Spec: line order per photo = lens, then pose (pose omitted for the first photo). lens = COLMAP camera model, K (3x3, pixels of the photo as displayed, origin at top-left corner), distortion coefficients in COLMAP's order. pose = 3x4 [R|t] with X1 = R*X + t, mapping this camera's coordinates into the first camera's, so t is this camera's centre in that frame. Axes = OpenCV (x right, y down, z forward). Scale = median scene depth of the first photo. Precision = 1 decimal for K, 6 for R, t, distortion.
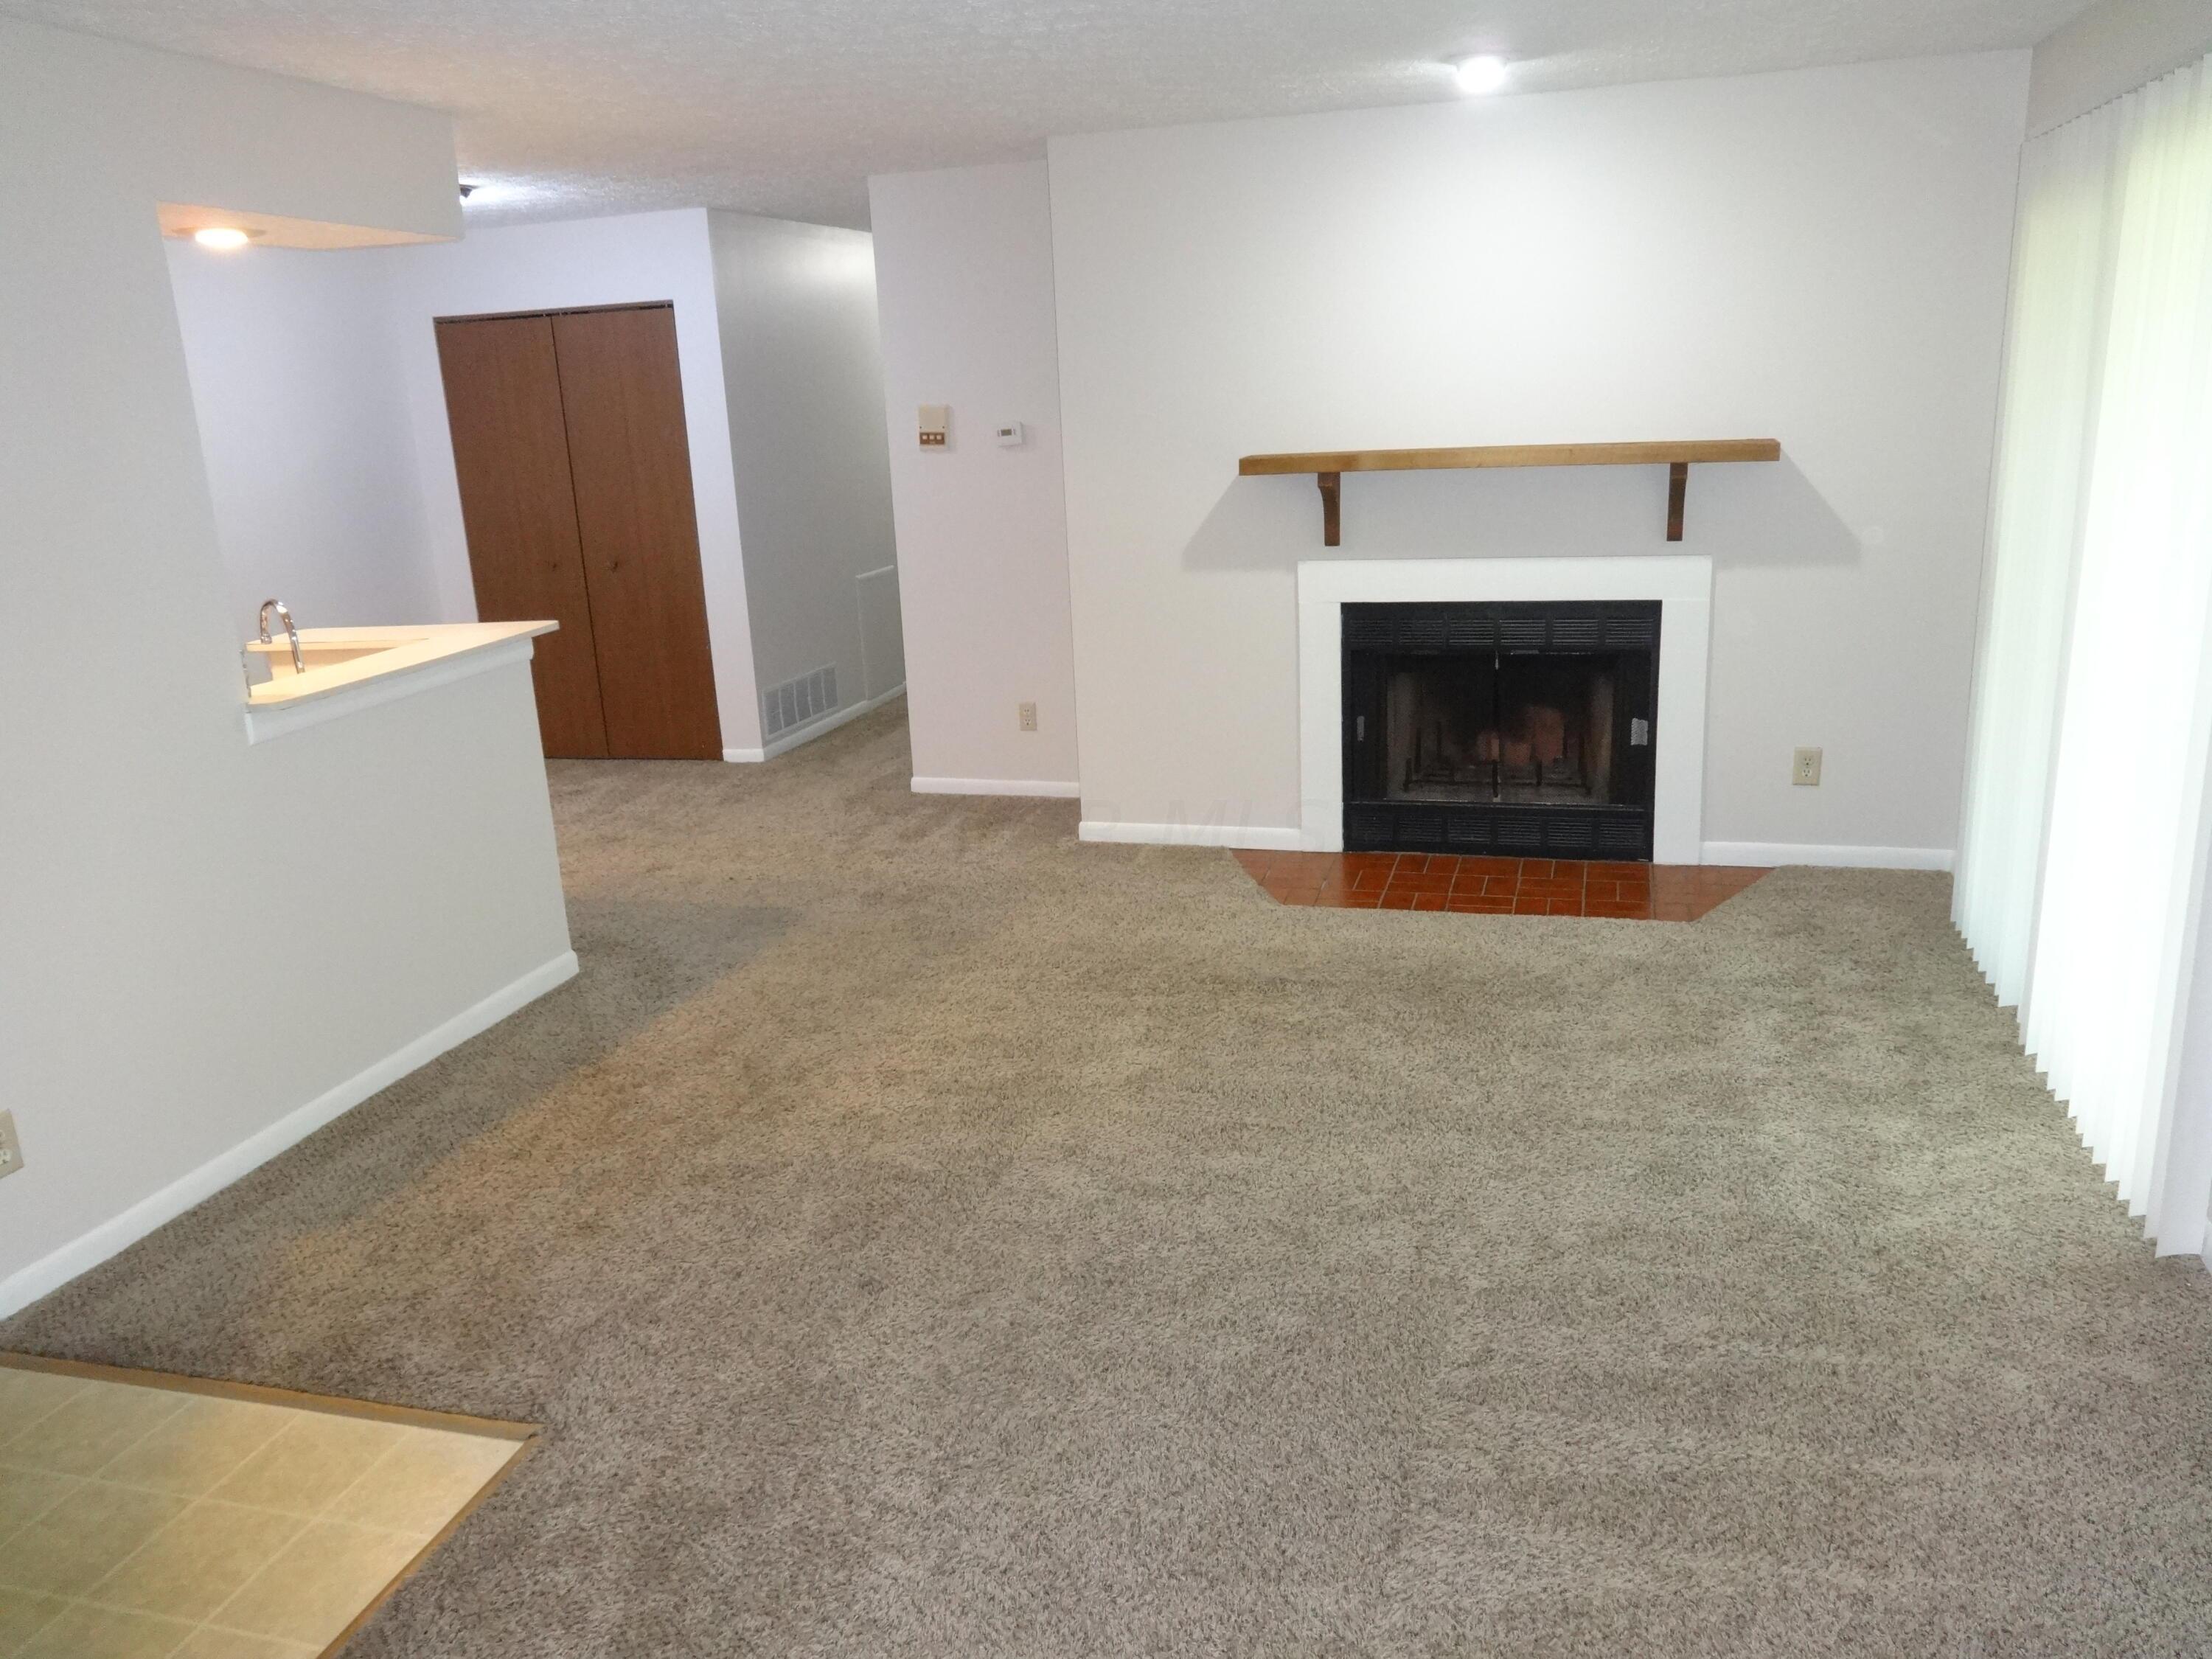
lens RADIAL K [[1655.7, 0, 1106.0], [0, 1655.7, 829.5], [0, 0, 1]] dist [0.004448, 0.004485]
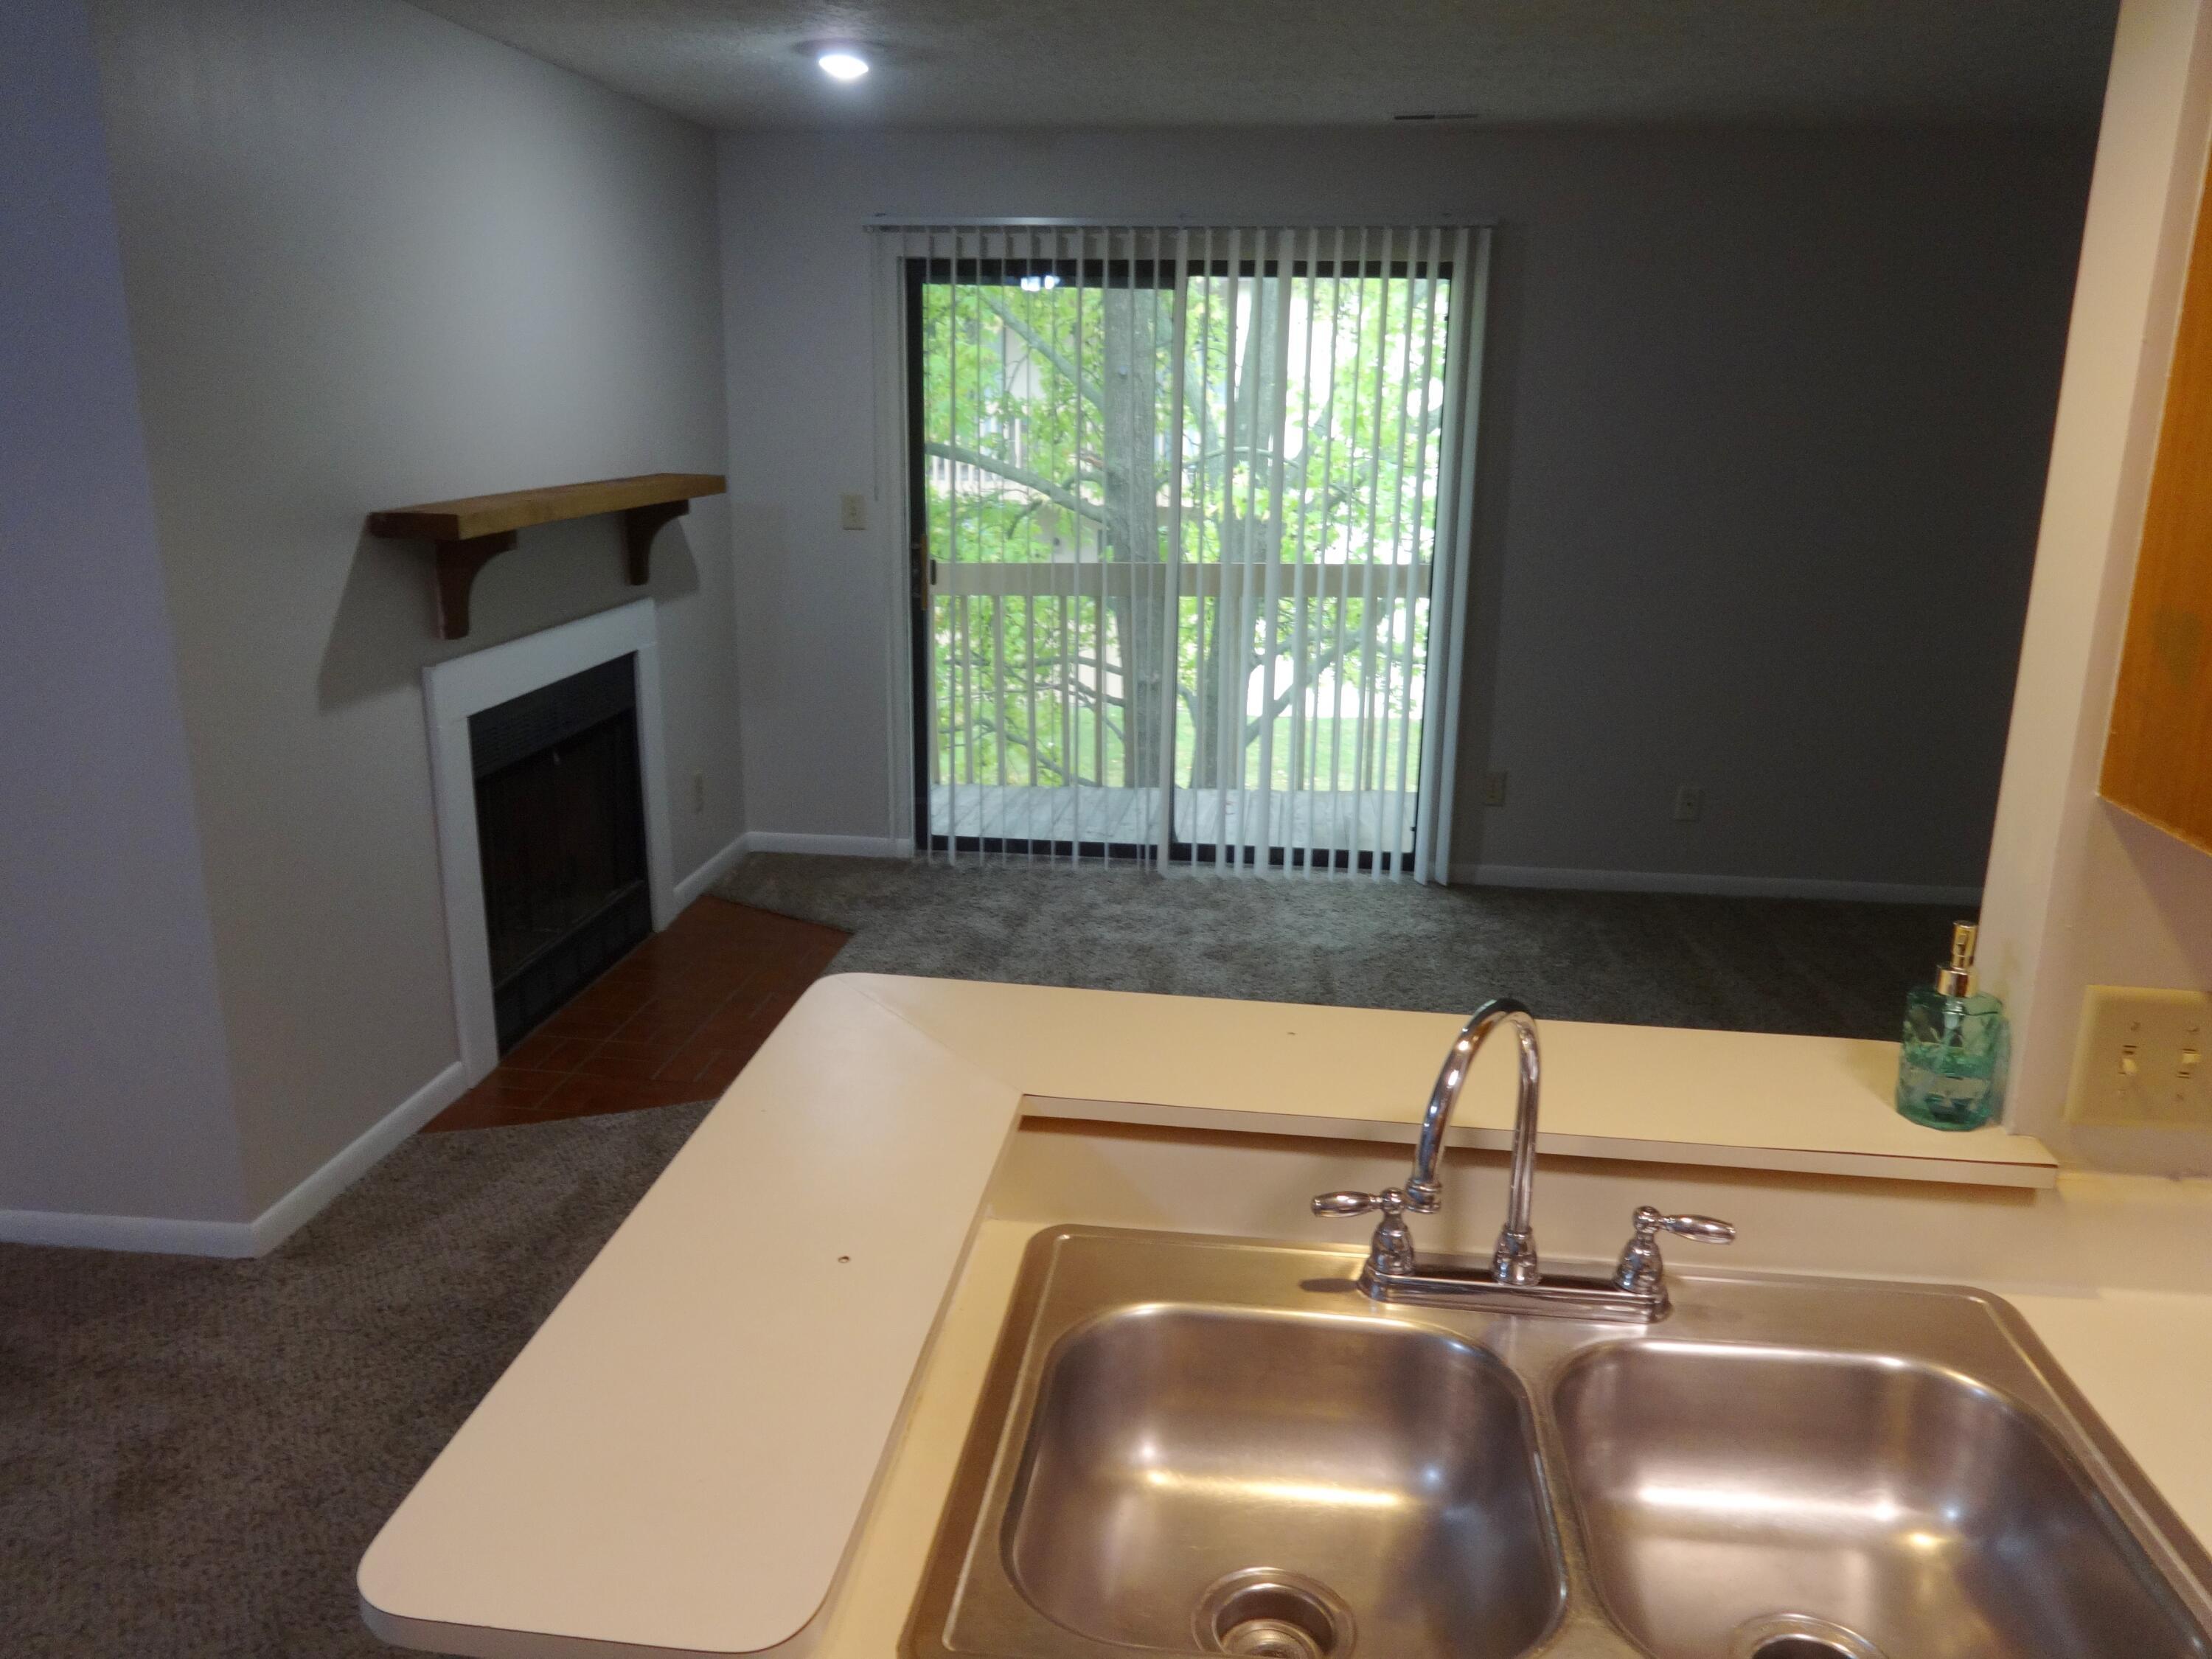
lens RADIAL K [[1655.7, 0, 1106.0], [0, 1655.7, 829.5], [0, 0, 1]] dist [0.004448, 0.004485]
pose [[-0.158026, -0.212597, 0.964277, -0.589312], [0.265403, 0.931467, 0.248857, -0.197337], [-0.951099, 0.295248, -0.090773, 0.831635]]
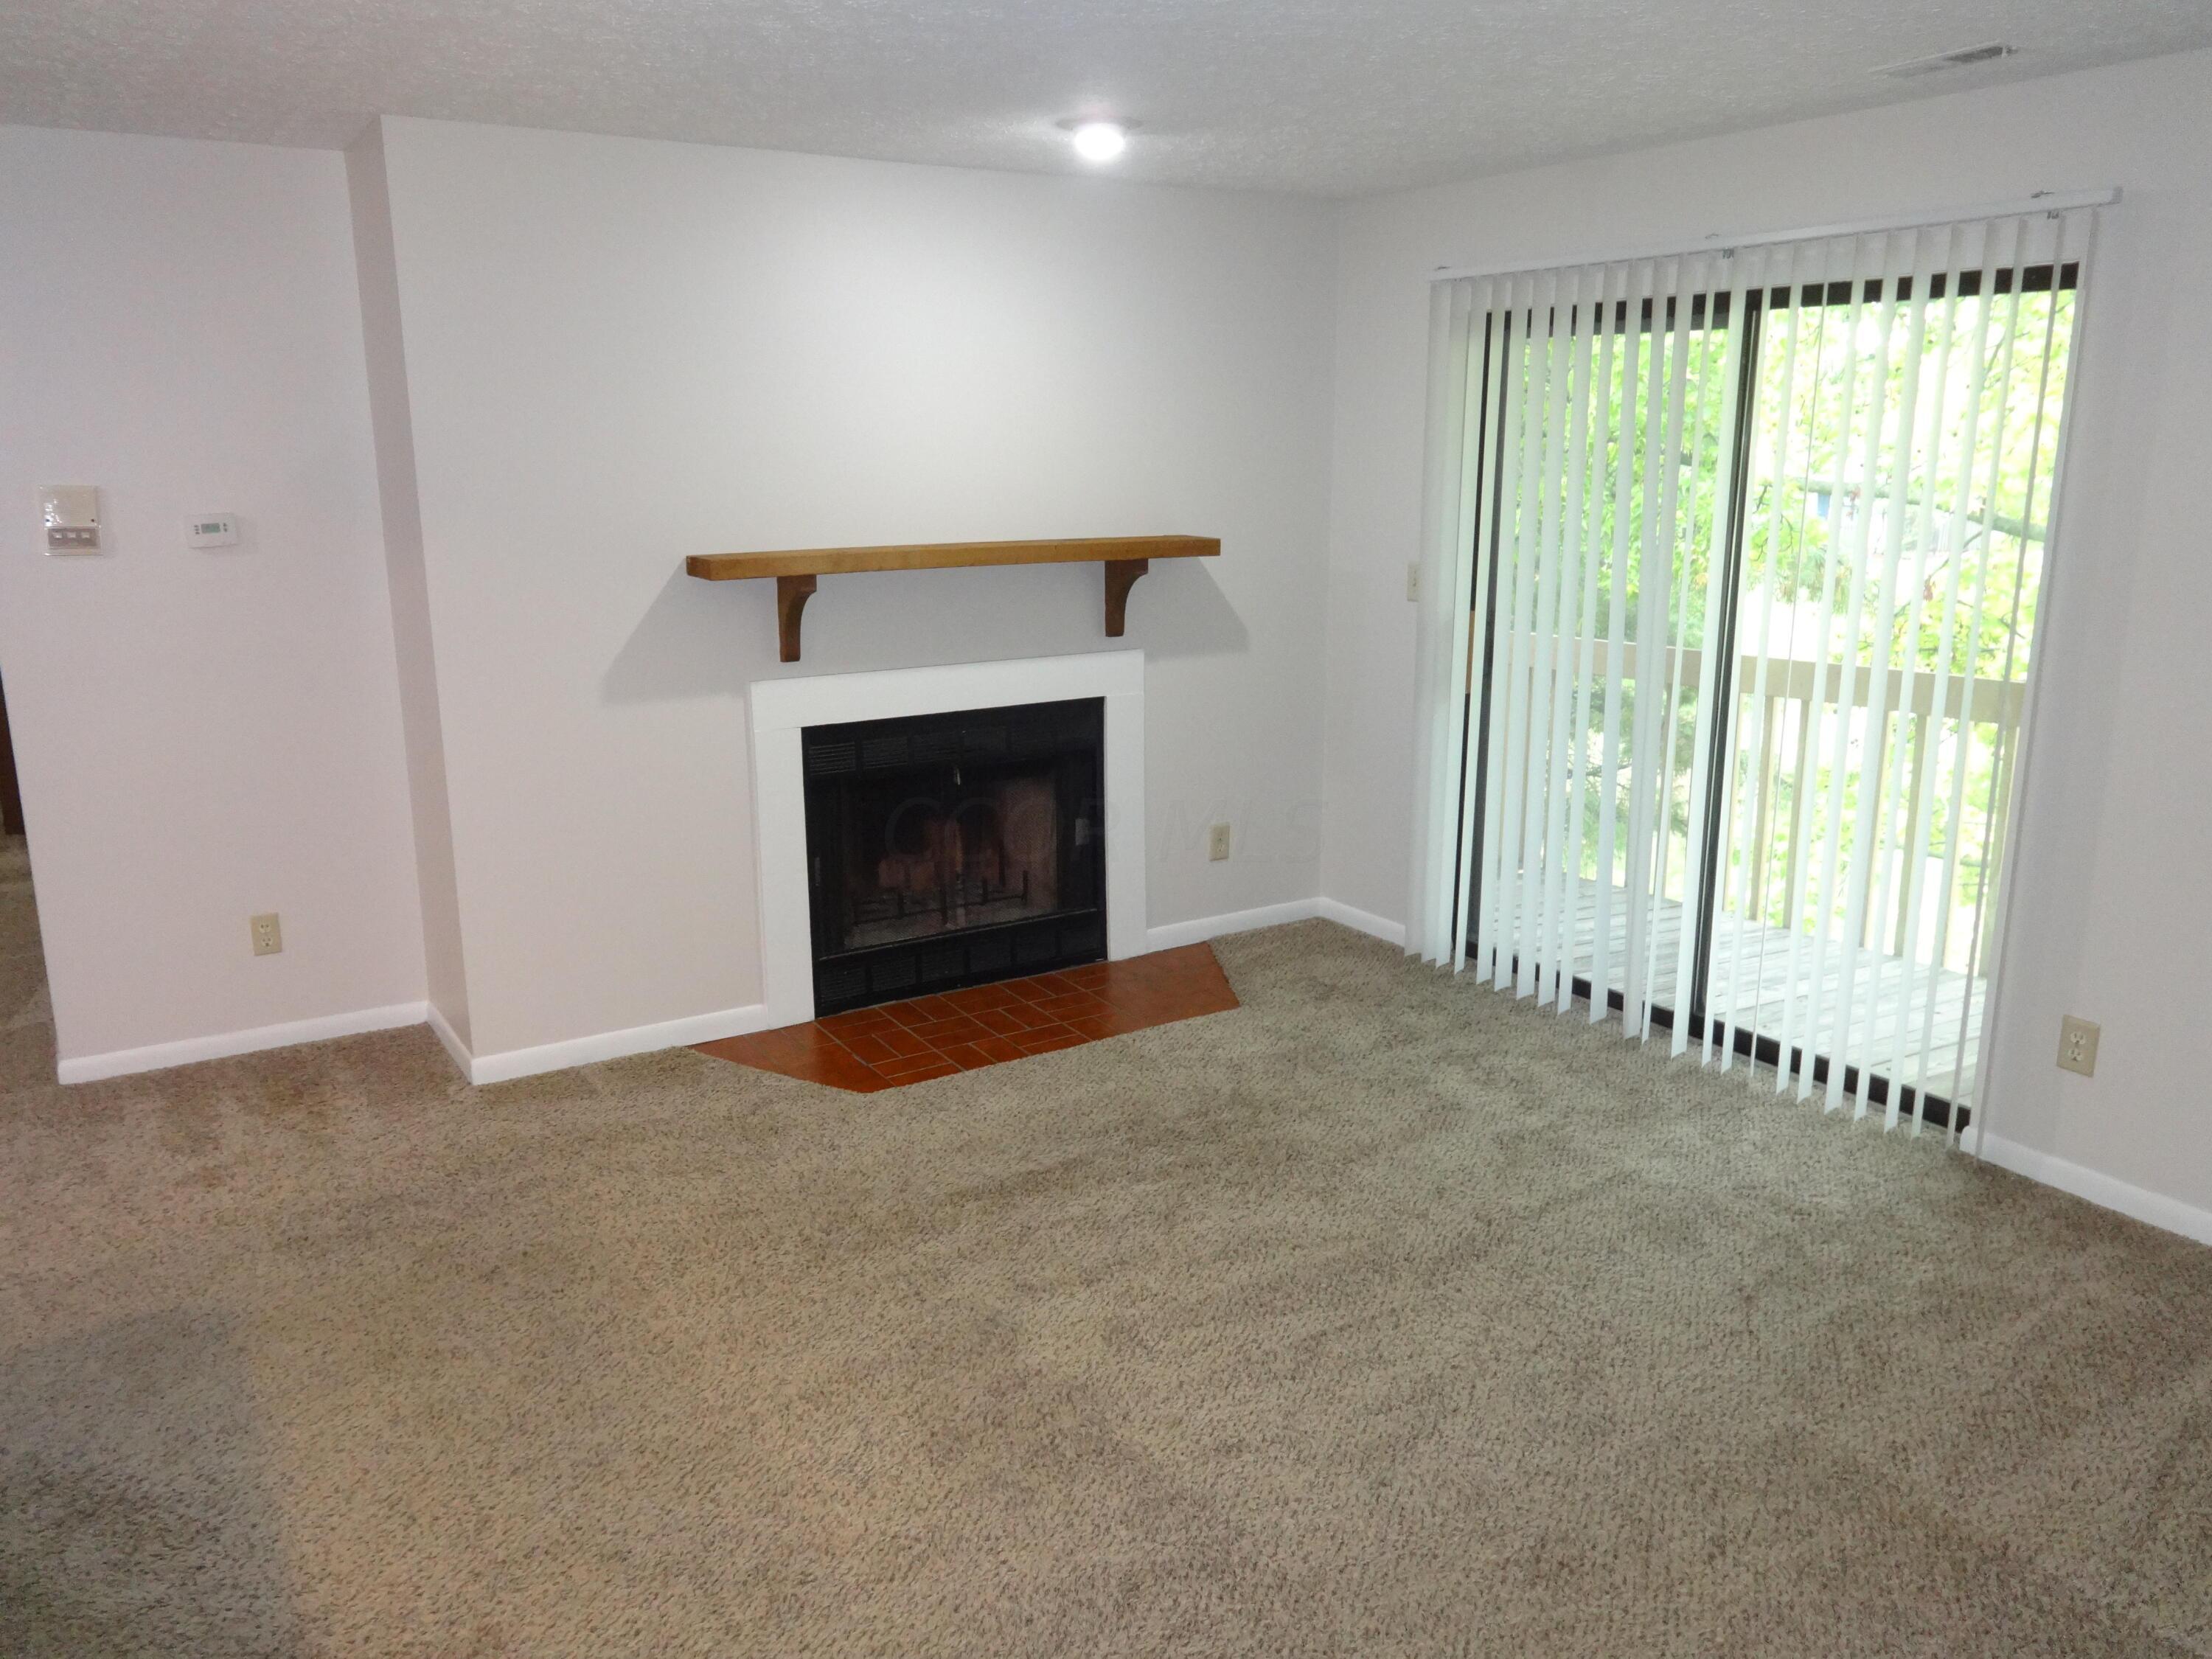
lens RADIAL K [[1655.7, 0, 1106.0], [0, 1655.7, 829.5], [0, 0, 1]] dist [0.004448, 0.004485]
pose [[0.661539, -0.131495, 0.738292, -0.389173], [0.177117, 0.984050, 0.016563, -0.073382], [-0.728695, 0.119807, 0.674278, 0.328953]]
